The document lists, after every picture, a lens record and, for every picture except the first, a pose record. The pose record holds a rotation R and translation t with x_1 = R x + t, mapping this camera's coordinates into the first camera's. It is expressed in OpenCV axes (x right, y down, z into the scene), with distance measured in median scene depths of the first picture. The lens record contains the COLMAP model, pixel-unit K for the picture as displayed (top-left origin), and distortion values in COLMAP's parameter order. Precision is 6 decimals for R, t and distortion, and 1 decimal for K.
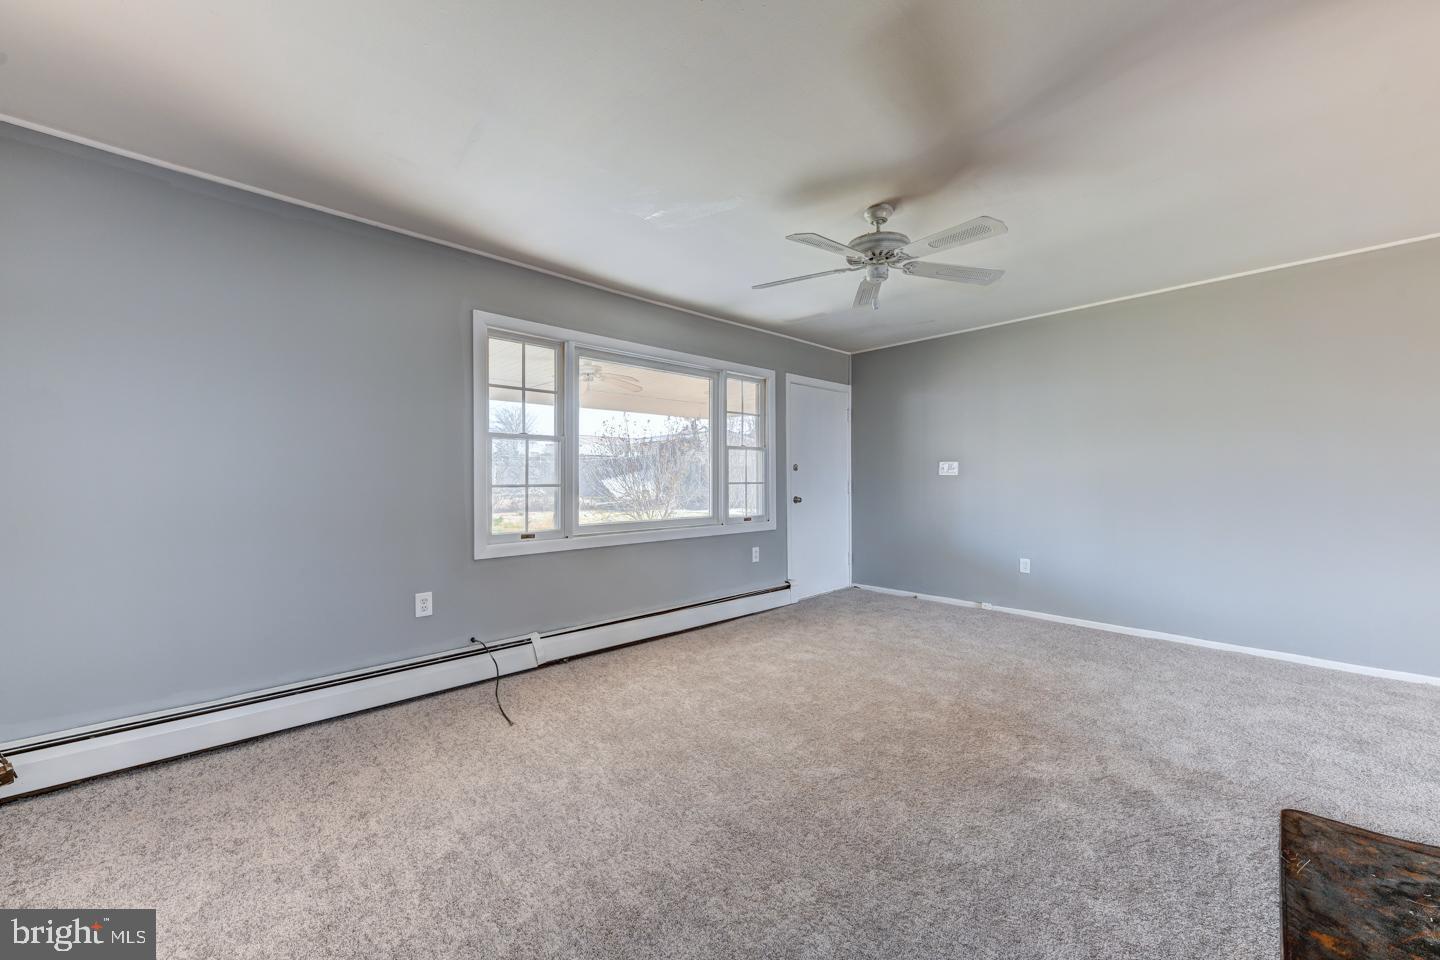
lens RADIAL K [[559.1, 0, 721.0], [0, 559.1, 475.9], [0, 0, 1]] dist [0.009294, -0.000080]
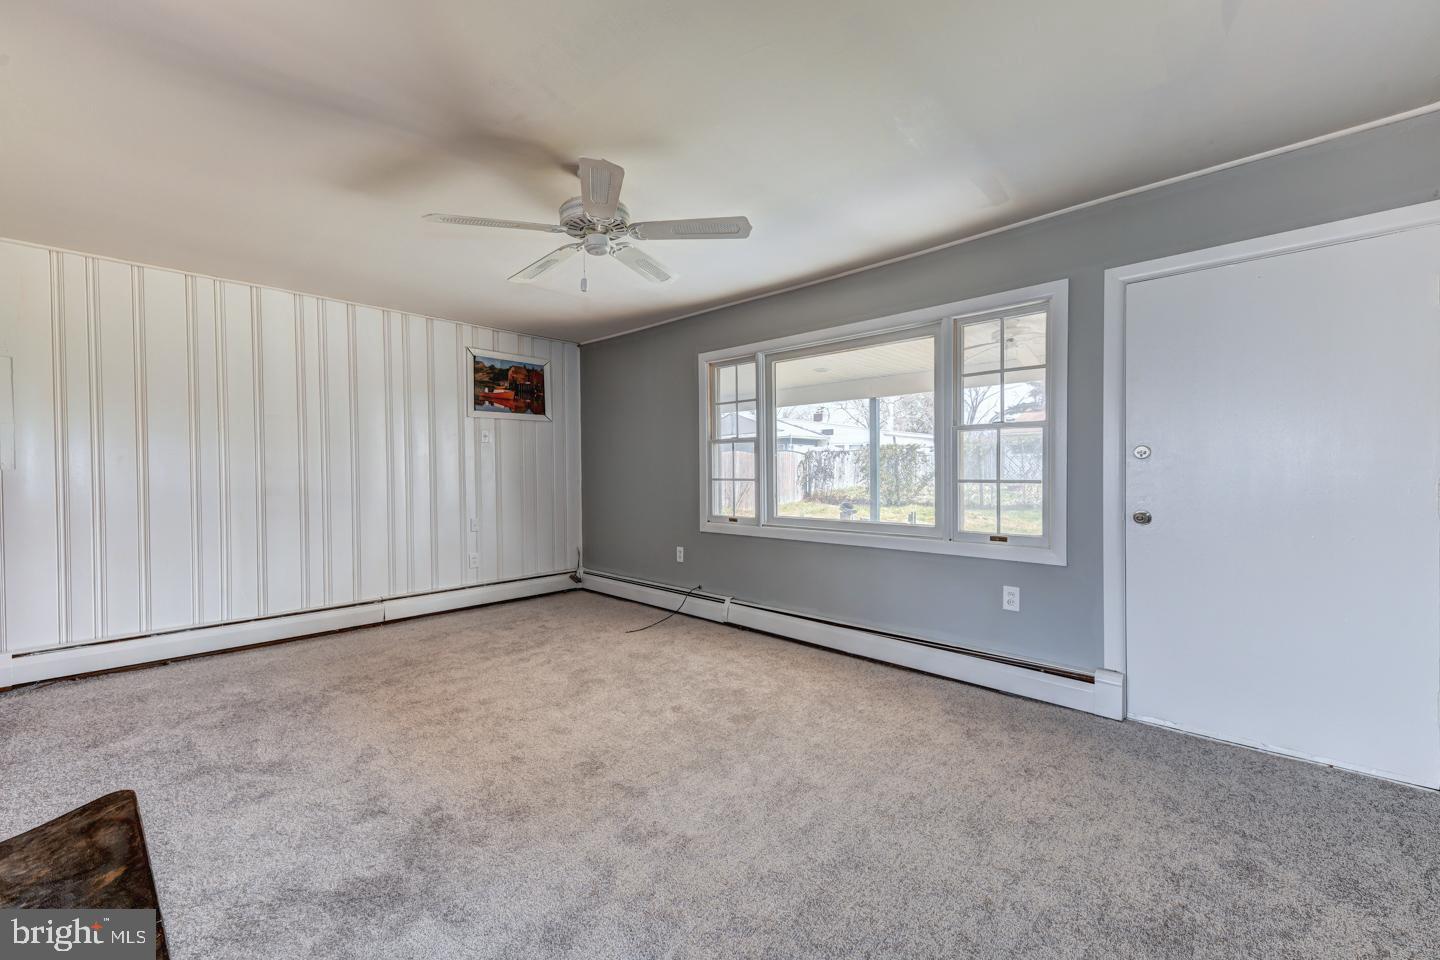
lens RADIAL K [[573.8, 0, 720.0], [0, 573.8, 480.0], [0, 0, 1]] dist [0.001659, 0.000185]
pose [[0.046230, 0.014050, -0.998832, 0.771298], [0.006398, 0.999876, 0.014361, -0.000169], [0.998910, -0.007054, 0.046134, 0.751591]]
